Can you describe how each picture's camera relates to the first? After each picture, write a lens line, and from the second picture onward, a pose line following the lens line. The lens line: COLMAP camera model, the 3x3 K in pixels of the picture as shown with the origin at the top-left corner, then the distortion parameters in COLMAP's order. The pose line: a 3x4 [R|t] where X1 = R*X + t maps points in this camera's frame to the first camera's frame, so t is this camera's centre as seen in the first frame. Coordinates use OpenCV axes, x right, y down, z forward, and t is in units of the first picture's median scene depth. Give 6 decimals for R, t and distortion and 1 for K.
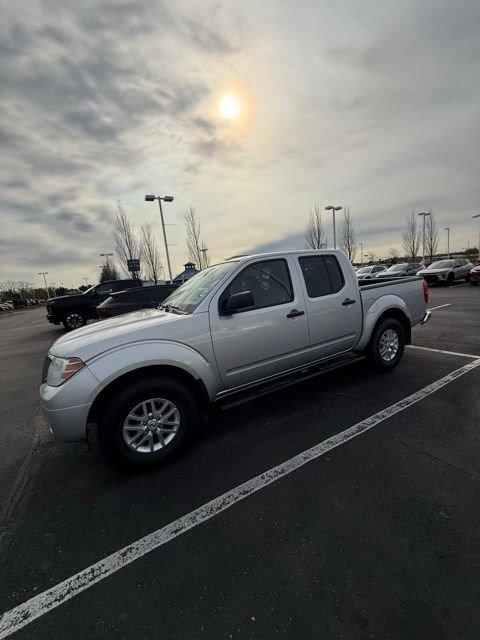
lens RADIAL K [[253.2, 0, 239.3], [0, 253.2, 308.7], [0, 0, 1]] dist [-0.003473, 0.000038]
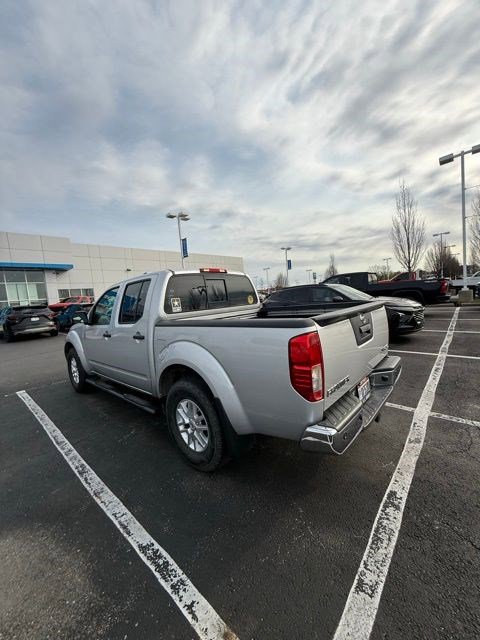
lens RADIAL K [[251.8, 0, 241.5], [0, 251.8, 319.8], [0, 0, 1]] dist [-0.000852, -0.000073]
pose [[0.337367, 0.158637, -0.927910, 1.346580], [-0.053739, 0.987337, 0.149258, -0.229130], [0.939838, -0.000489, 0.341620, 1.075498]]
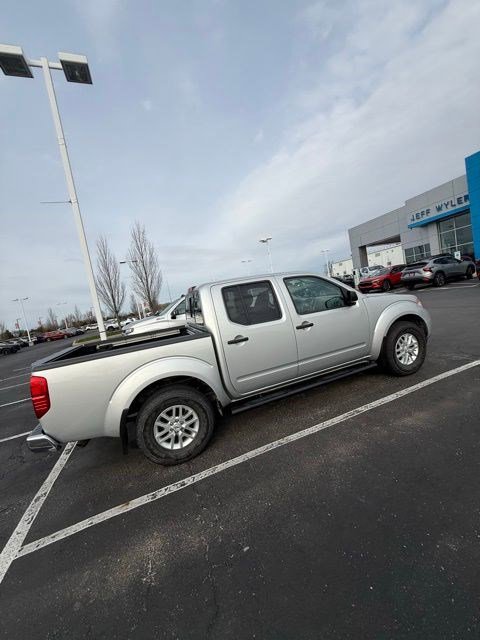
lens RADIAL K [[251.7, 0, 241.4], [0, 251.7, 317.8], [0, 0, 1]] dist [-0.001902, 0.000105]
pose [[-0.951364, 0.257214, 0.169550, -0.016109], [0.285801, 0.942343, 0.174089, -0.280622], [-0.114997, 0.214079, -0.970024, 2.406369]]
